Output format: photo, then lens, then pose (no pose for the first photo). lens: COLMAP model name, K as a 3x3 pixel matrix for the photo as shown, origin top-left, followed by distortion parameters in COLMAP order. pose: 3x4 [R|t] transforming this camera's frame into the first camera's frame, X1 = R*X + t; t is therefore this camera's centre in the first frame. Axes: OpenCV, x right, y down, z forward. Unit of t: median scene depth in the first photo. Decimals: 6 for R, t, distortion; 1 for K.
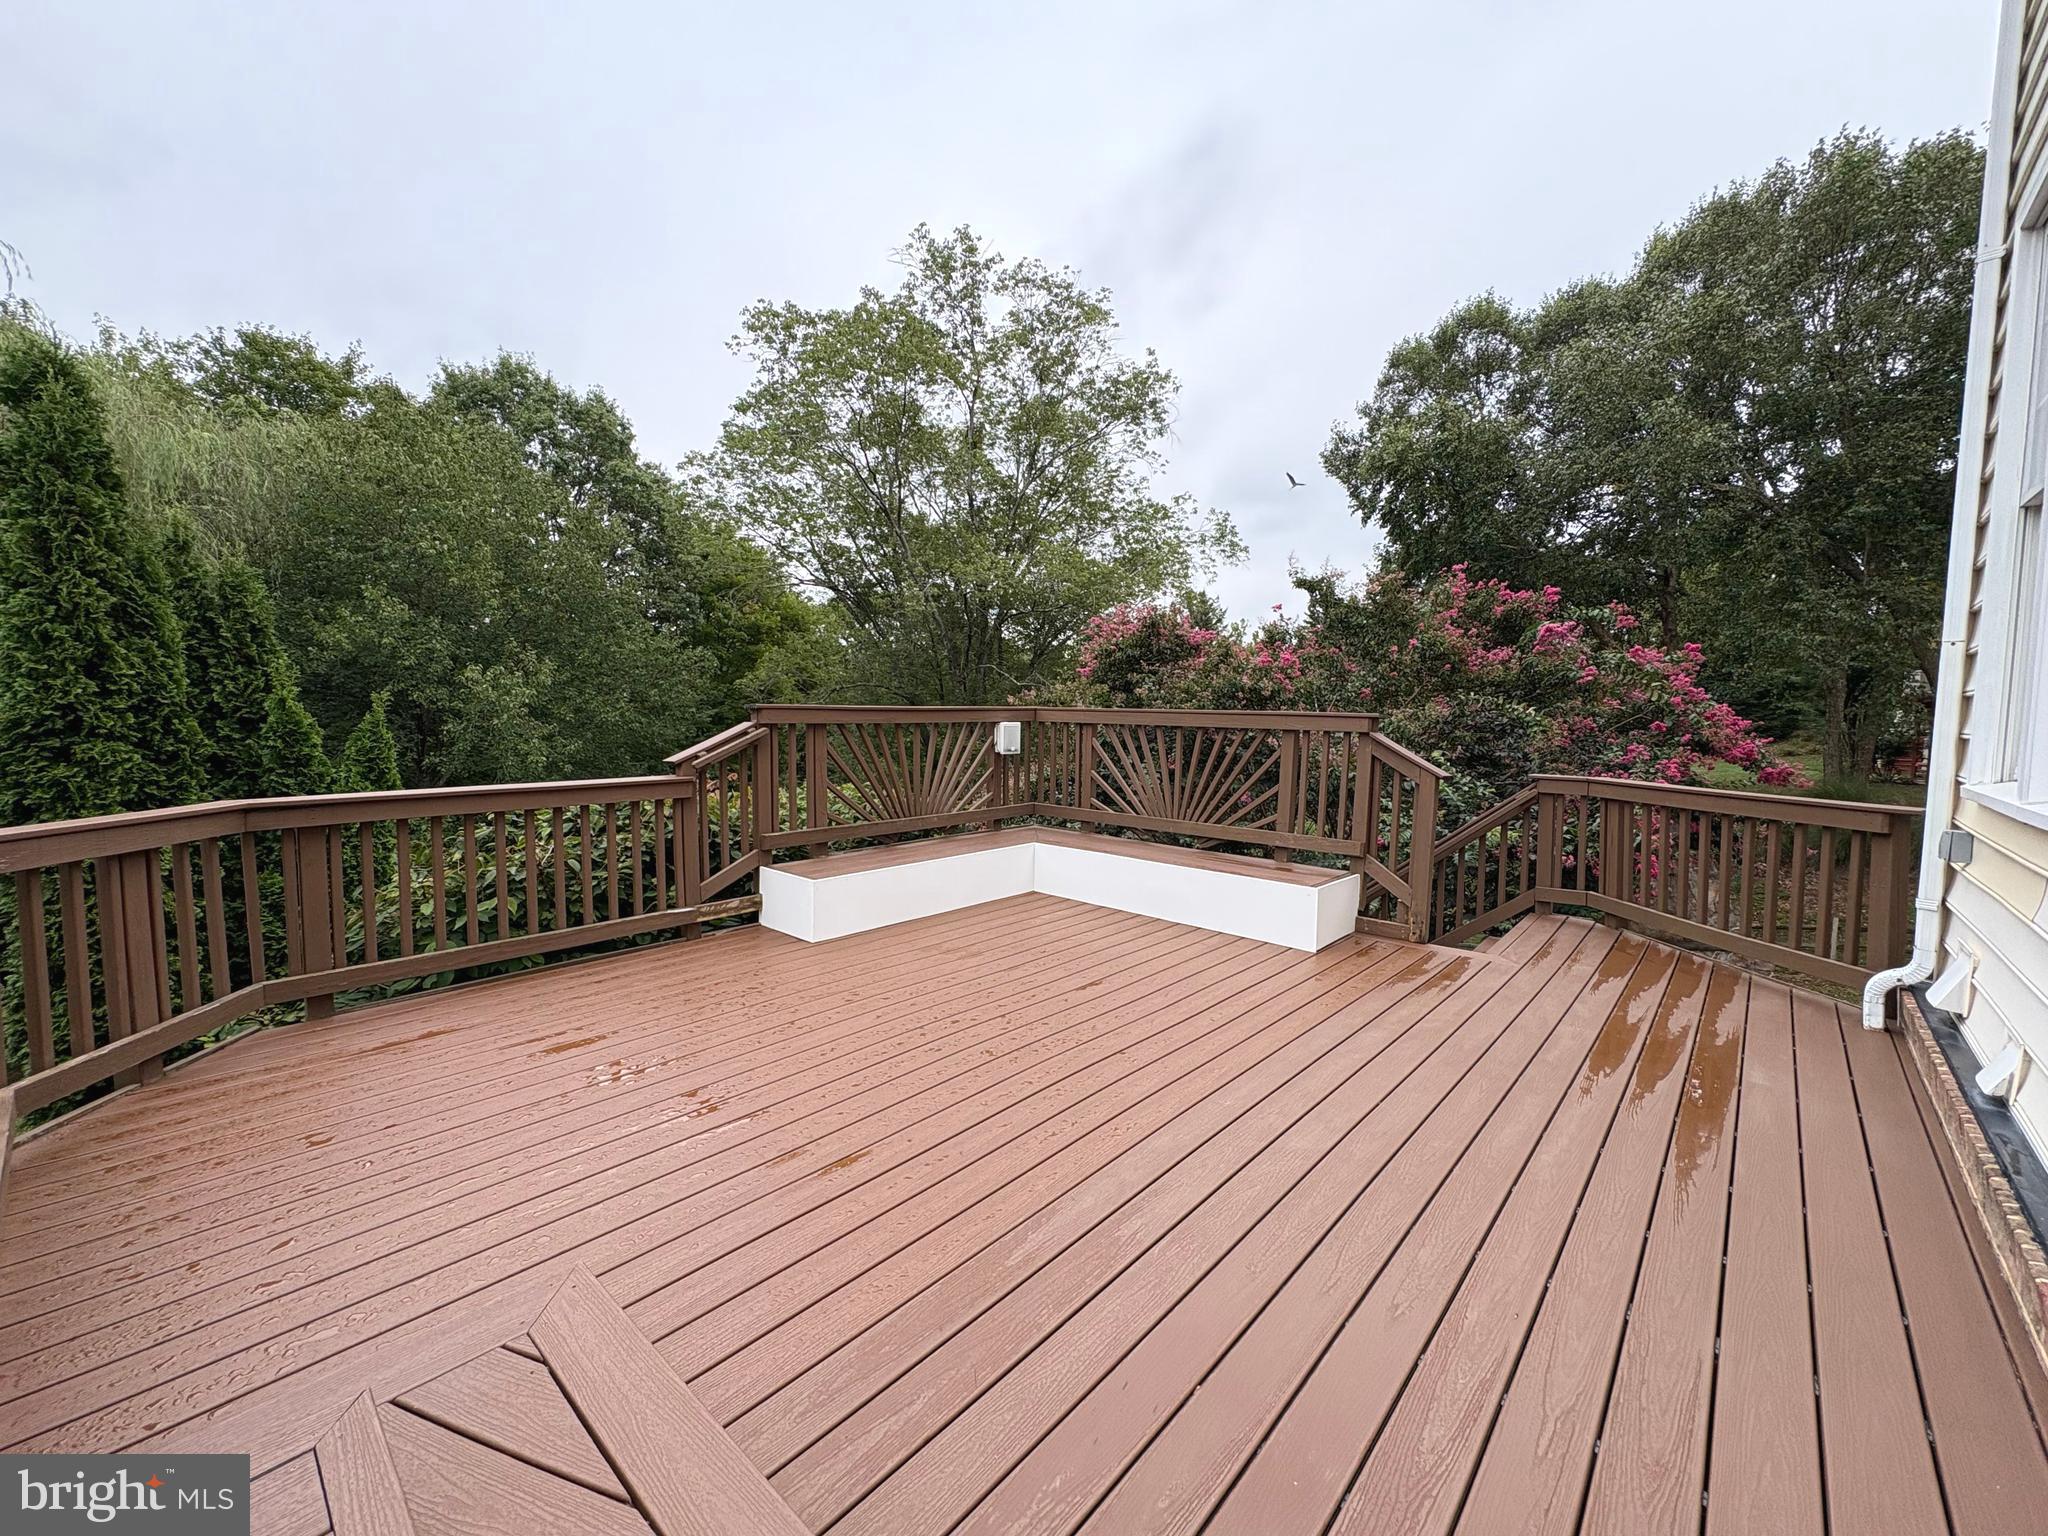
lens RADIAL K [[820.0, 0, 1020.3], [0, 820.0, 765.5], [0, 0, 1]] dist [-0.003258, 0.000899]
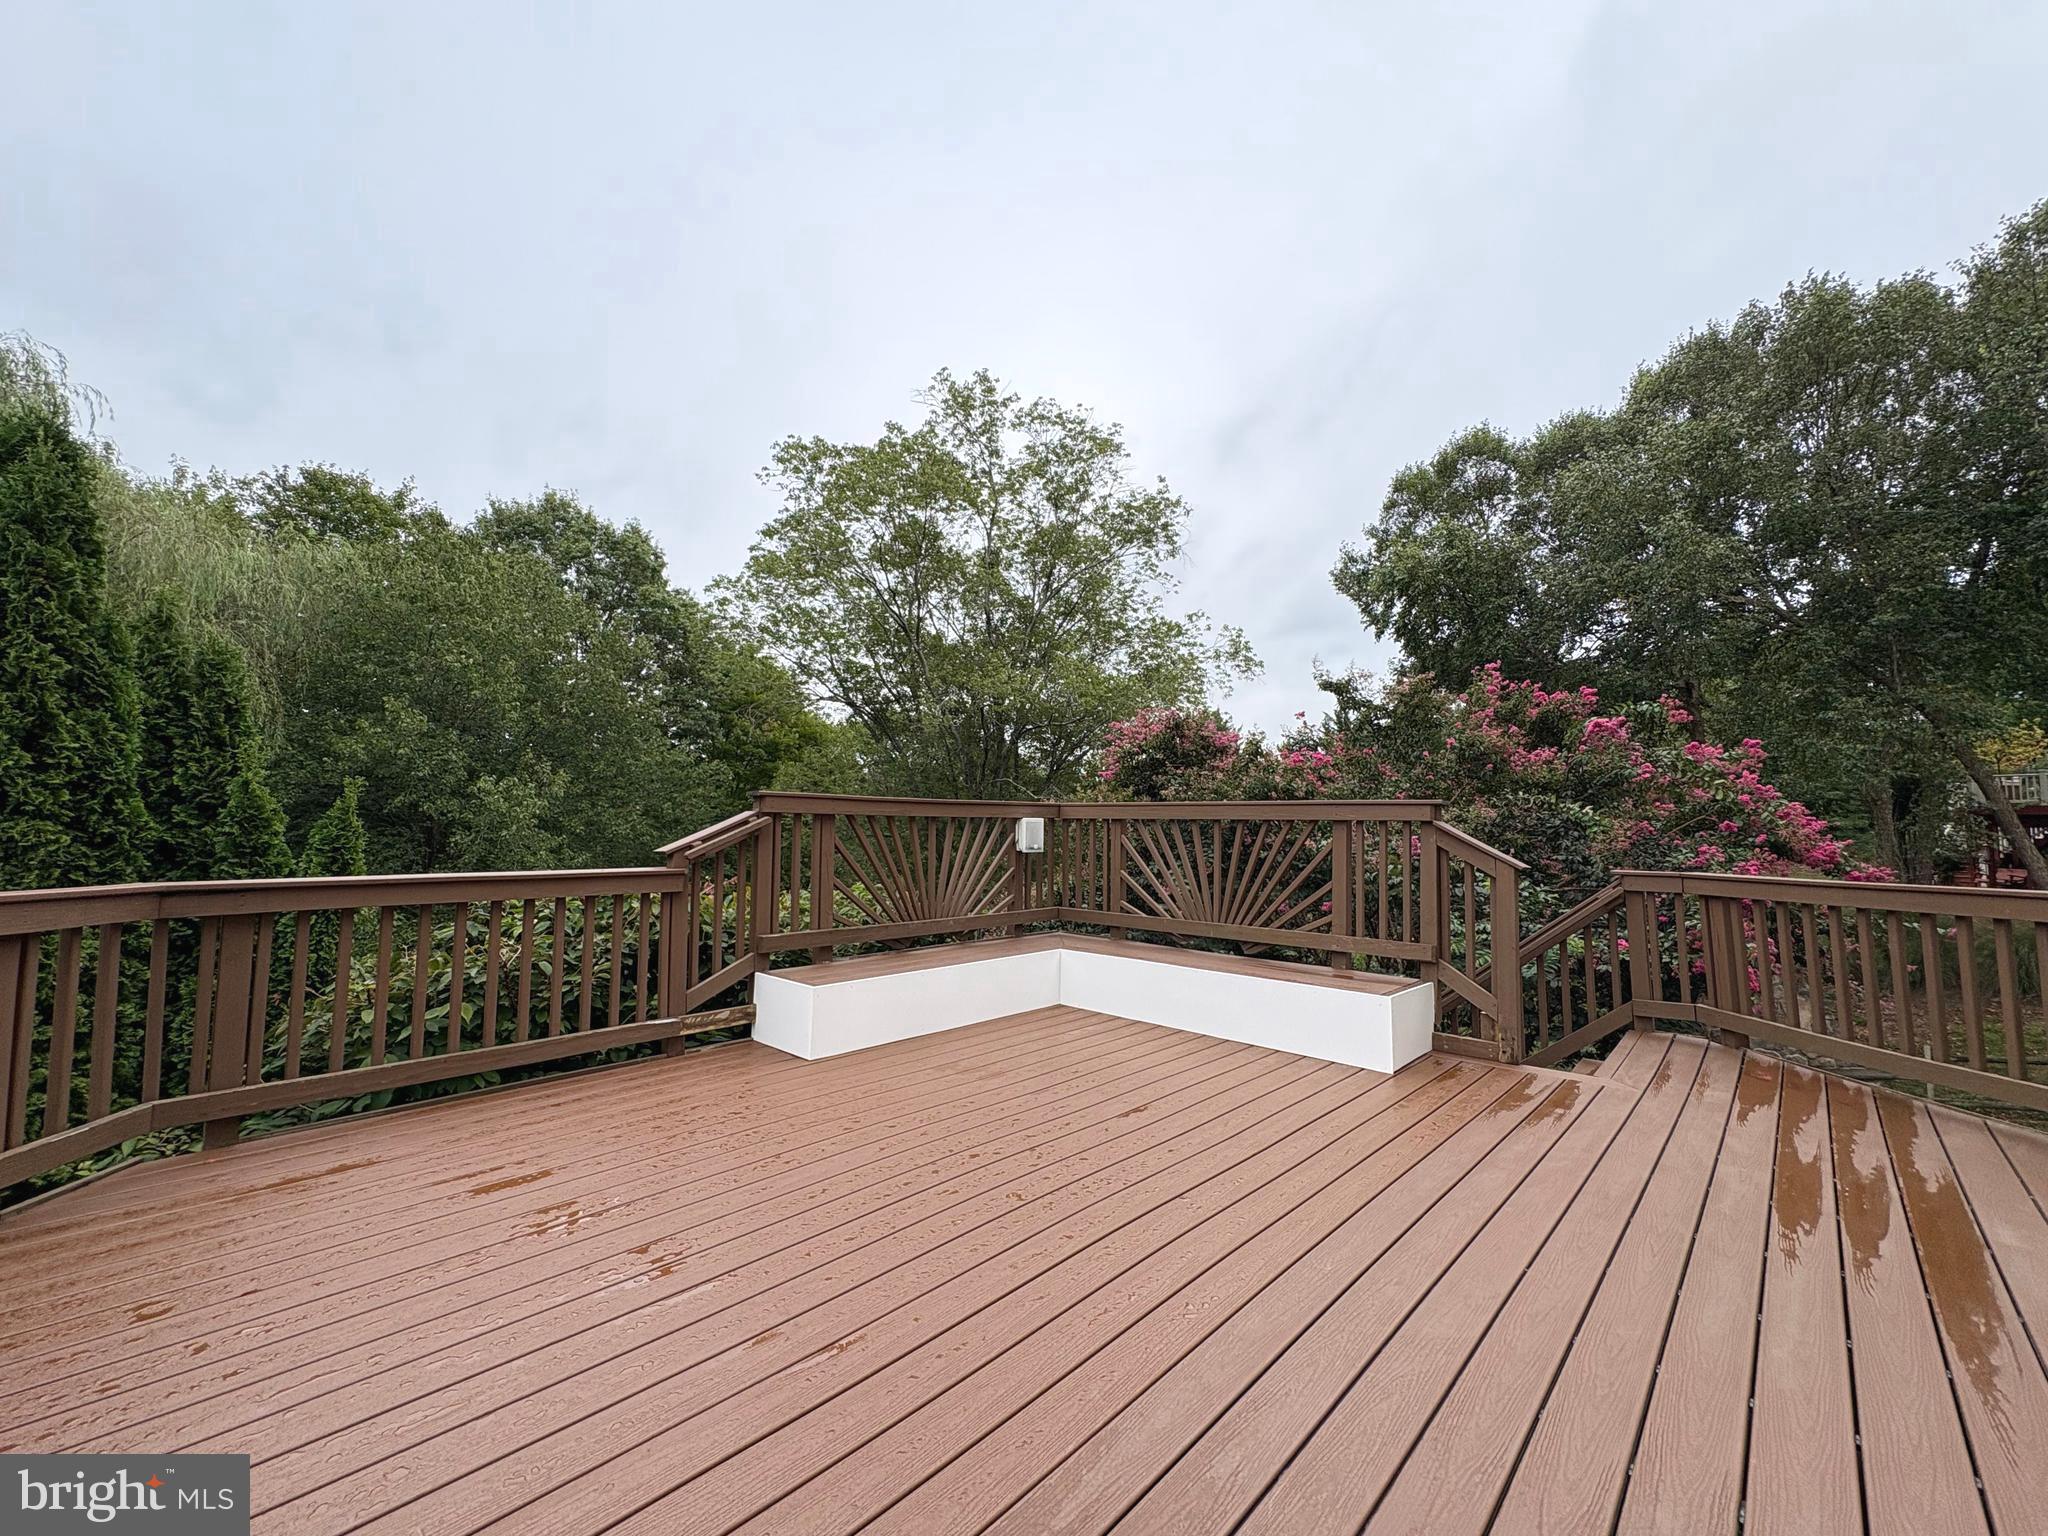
lens RADIAL K [[820.0, 0, 1019.3], [0, 820.0, 763.8], [0, 0, 1]] dist [-0.003258, 0.000899]
pose [[0.999809, -0.003571, -0.019225, -0.003688], [0.000685, 0.988970, -0.148115, 0.009529], [0.019542, 0.148073, 0.988783, 0.027389]]
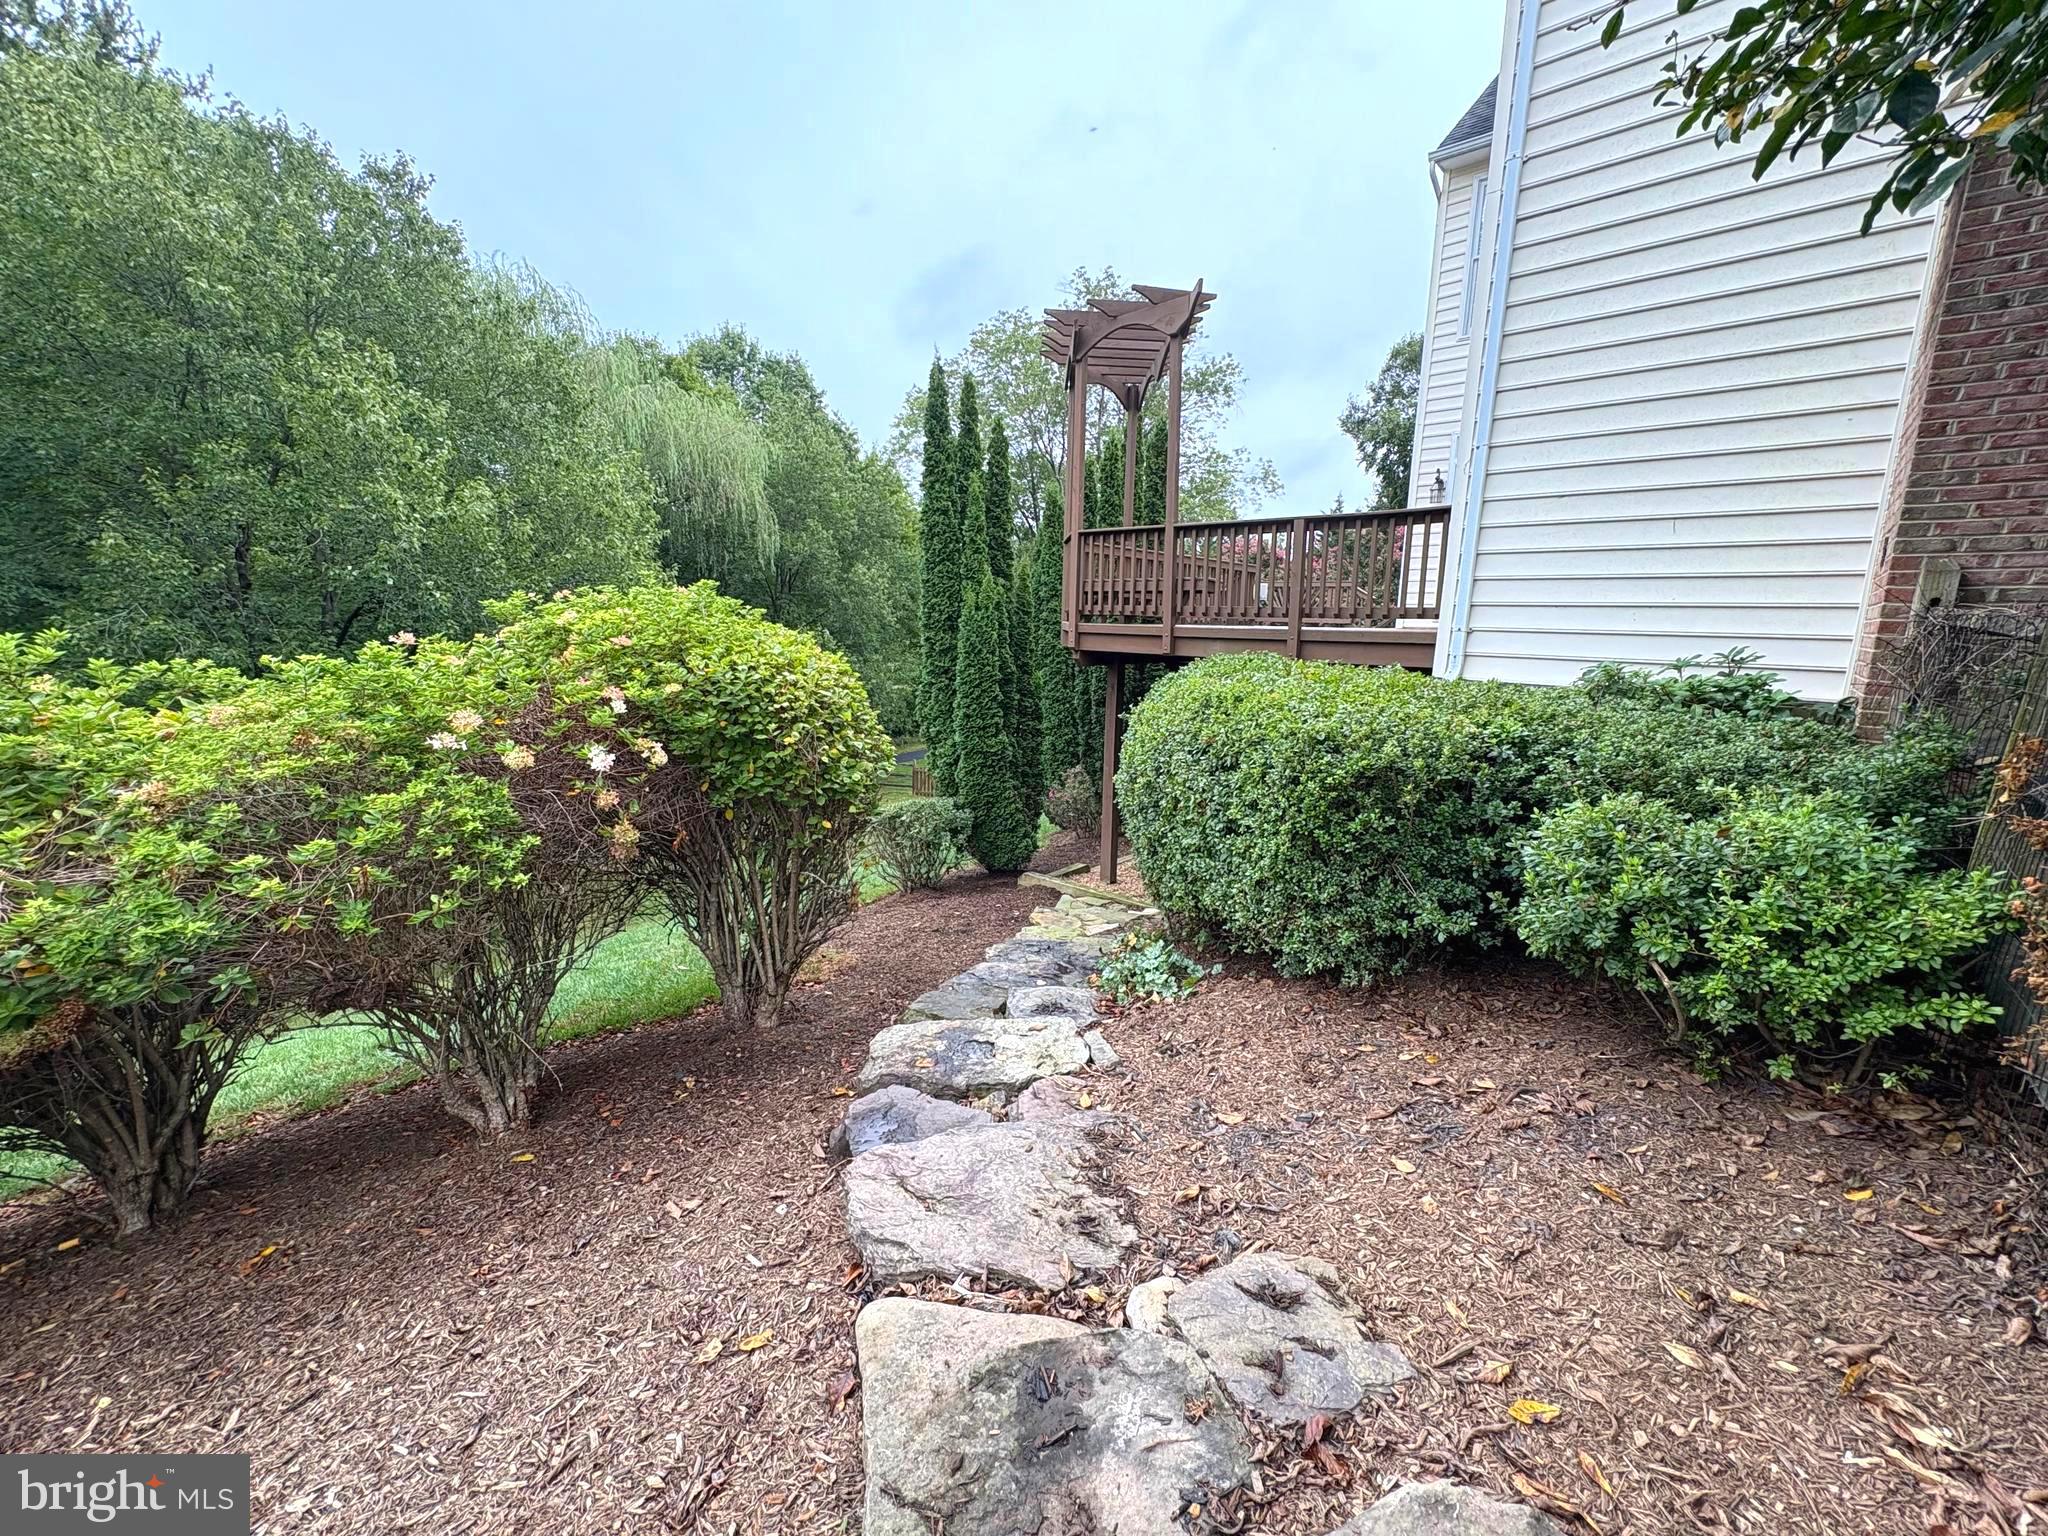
lens RADIAL K [[820.0, 0, 1015.6], [0, 820.0, 769.3], [0, 0, 1]] dist [-0.003258, 0.000899]
pose [[0.999962, 0.008582, 0.001491, -0.301582], [-0.008697, 0.993276, 0.115447, 0.101823], [-0.000490, -0.115455, 0.993313, -0.759366]]
